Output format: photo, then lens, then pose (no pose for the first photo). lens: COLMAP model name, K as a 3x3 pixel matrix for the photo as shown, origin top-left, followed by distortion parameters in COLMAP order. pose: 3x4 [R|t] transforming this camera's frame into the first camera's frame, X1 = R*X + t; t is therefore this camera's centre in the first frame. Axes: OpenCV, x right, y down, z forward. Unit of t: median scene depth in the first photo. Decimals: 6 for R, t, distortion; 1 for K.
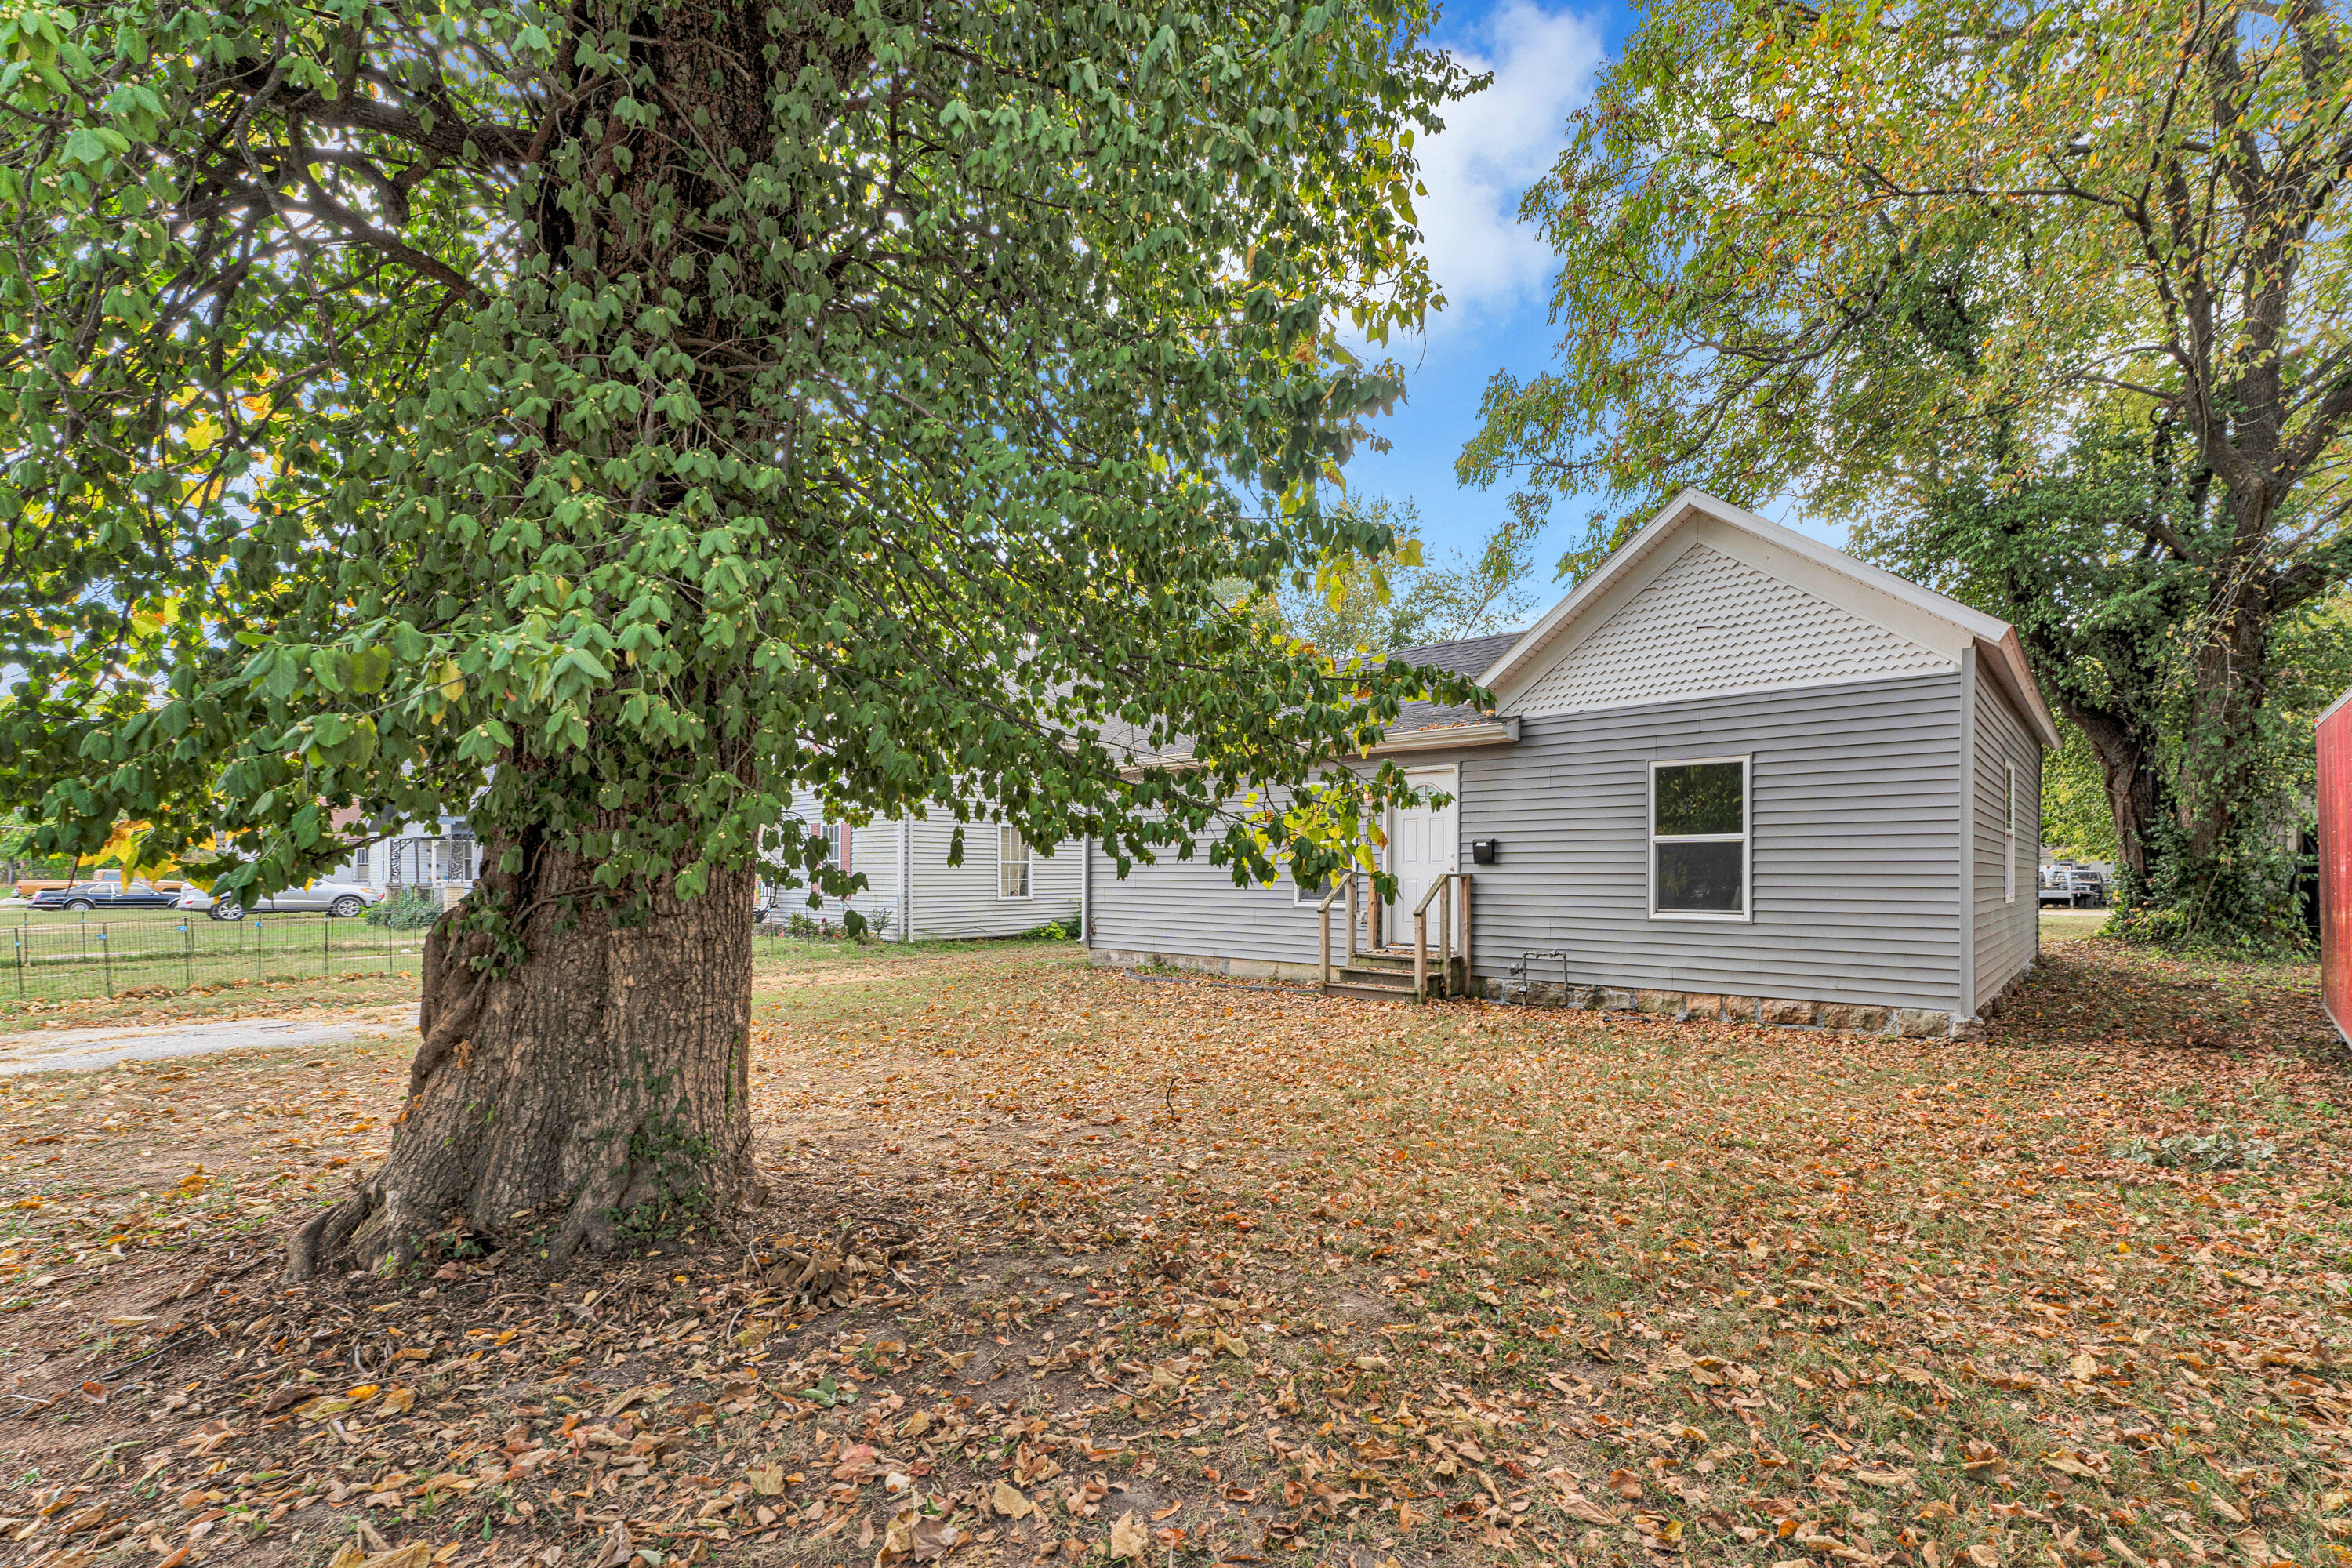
lens RADIAL K [[1129.0, 0, 1174.7], [0, 1129.0, 818.0], [0, 0, 1]] dist [-0.004260, -0.000067]
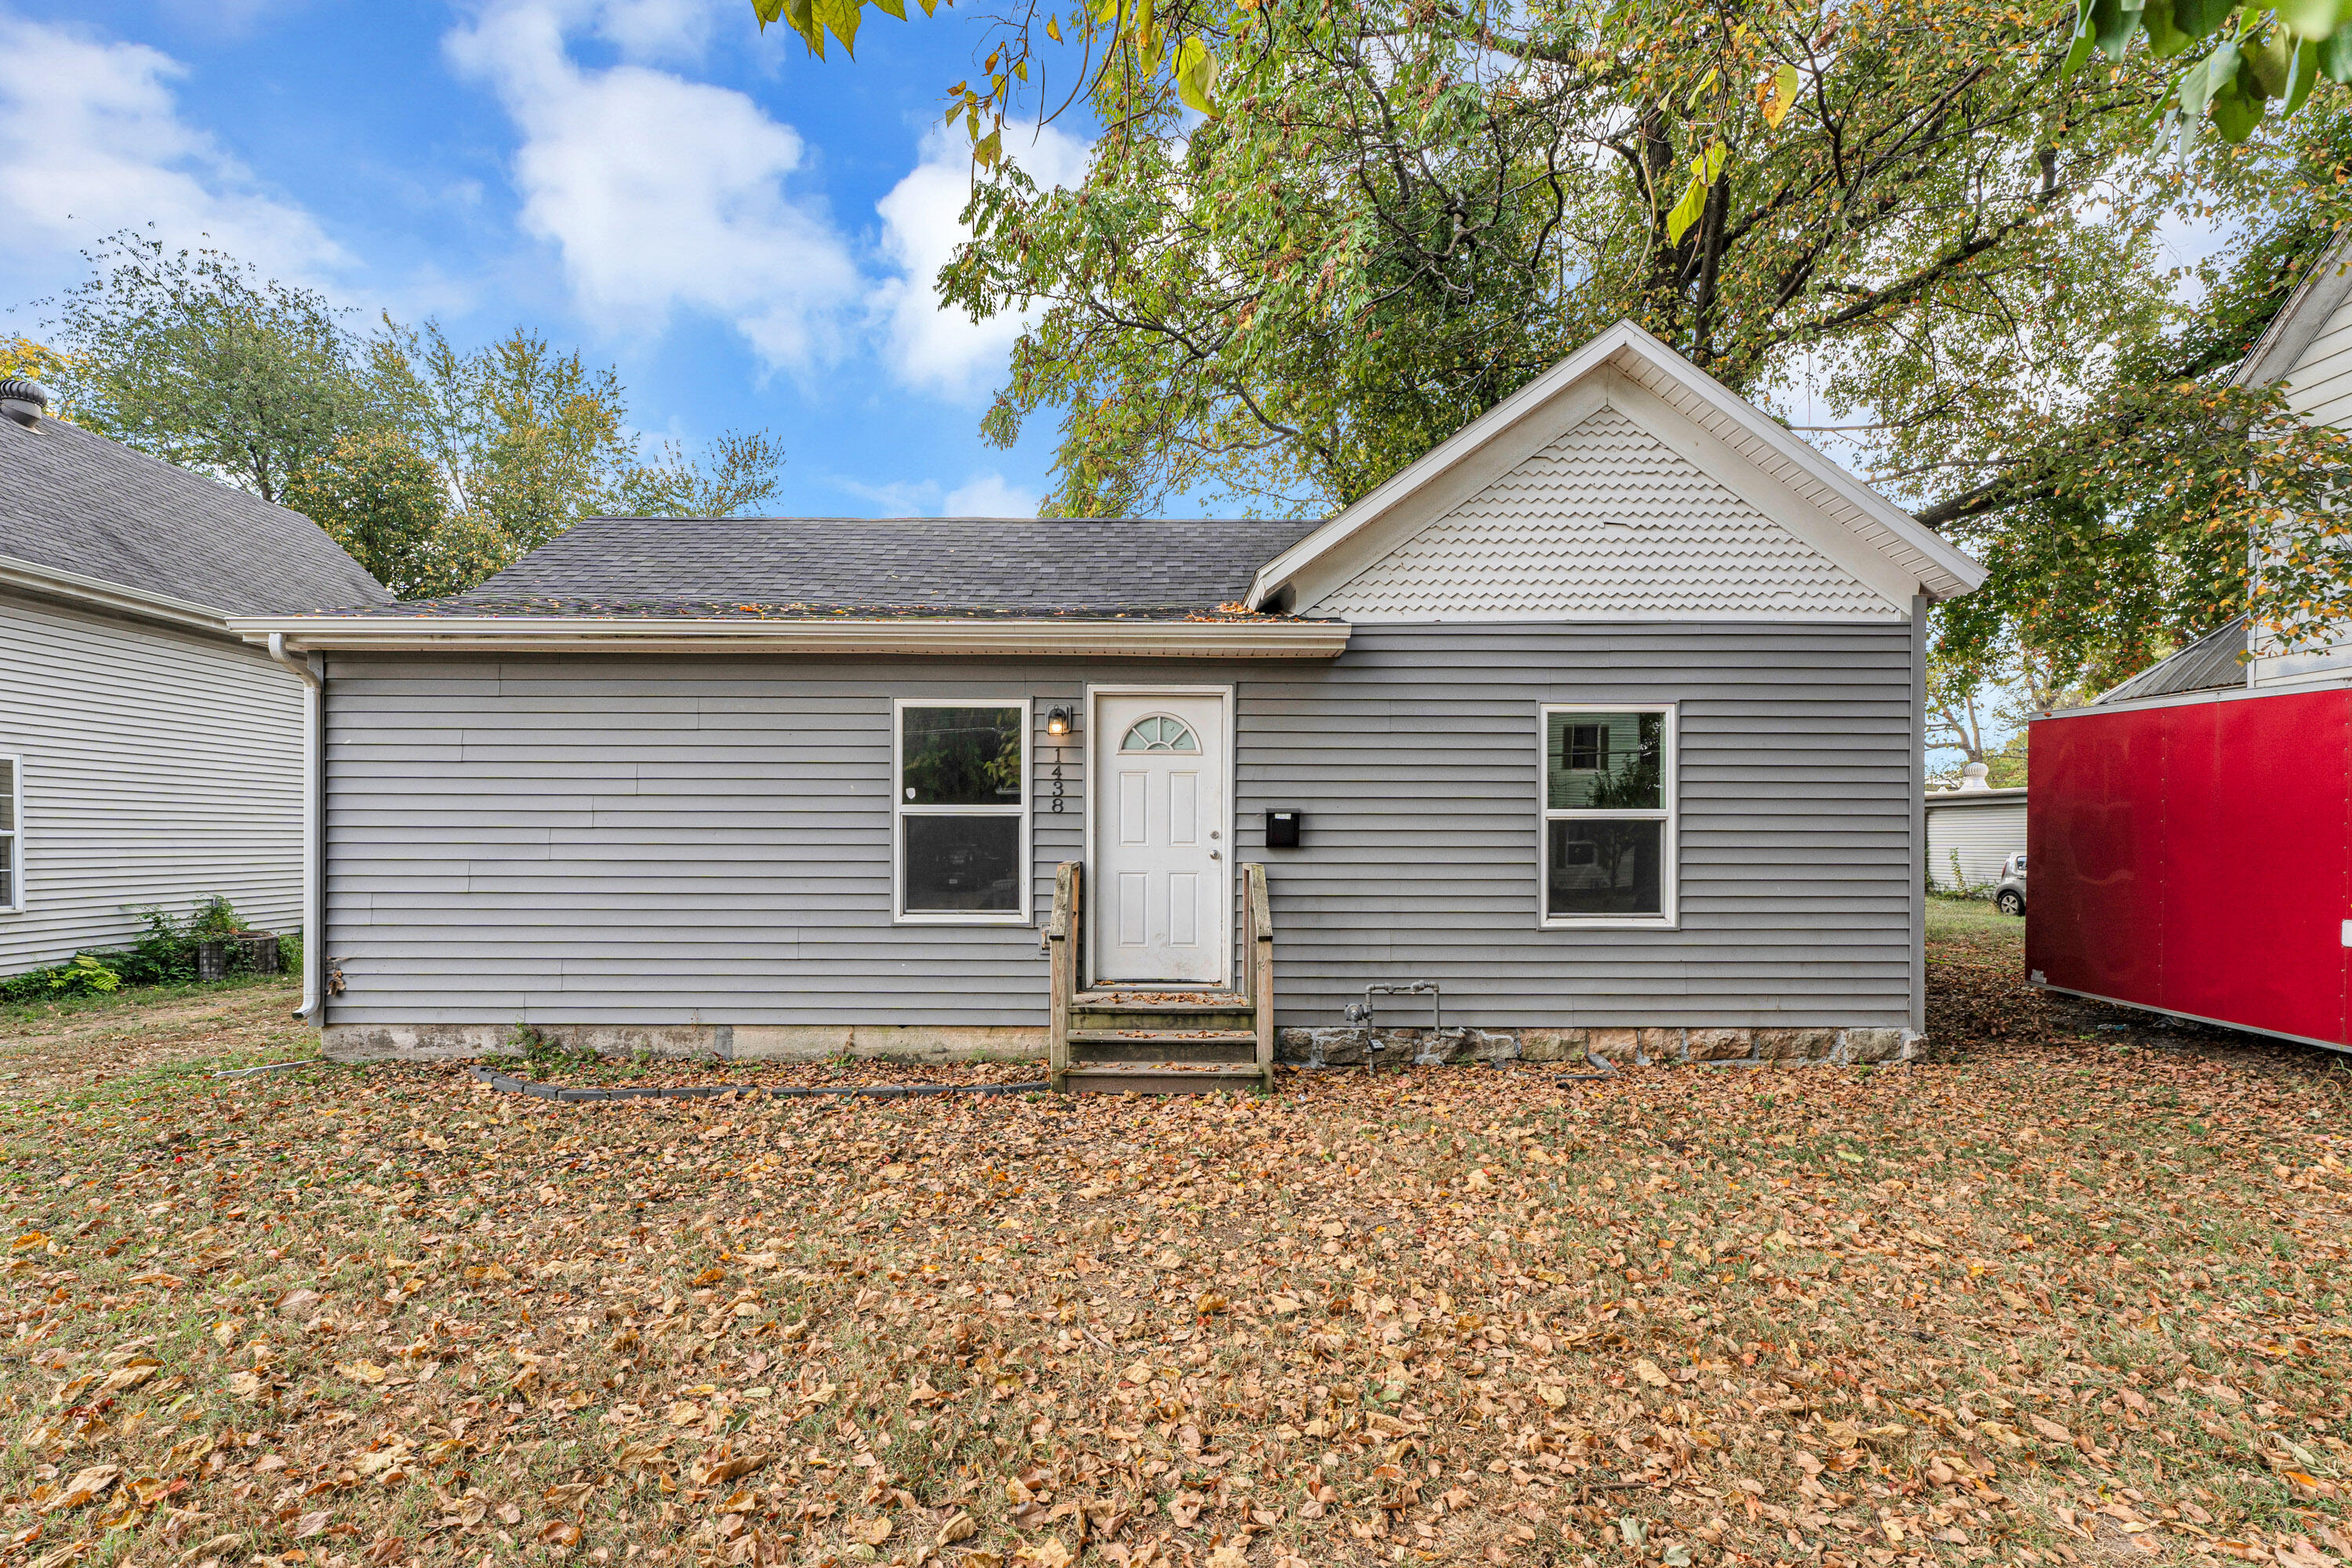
lens RADIAL K [[1129.0, 0, 1174.7], [0, 1129.0, 818.0], [0, 0, 1]] dist [-0.004260, -0.000067]
pose [[0.711900, 0.014174, 0.702137, -0.233943], [-0.032900, 0.999372, 0.013183, 0.019637], [-0.701509, -0.032485, 0.711920, 0.659630]]
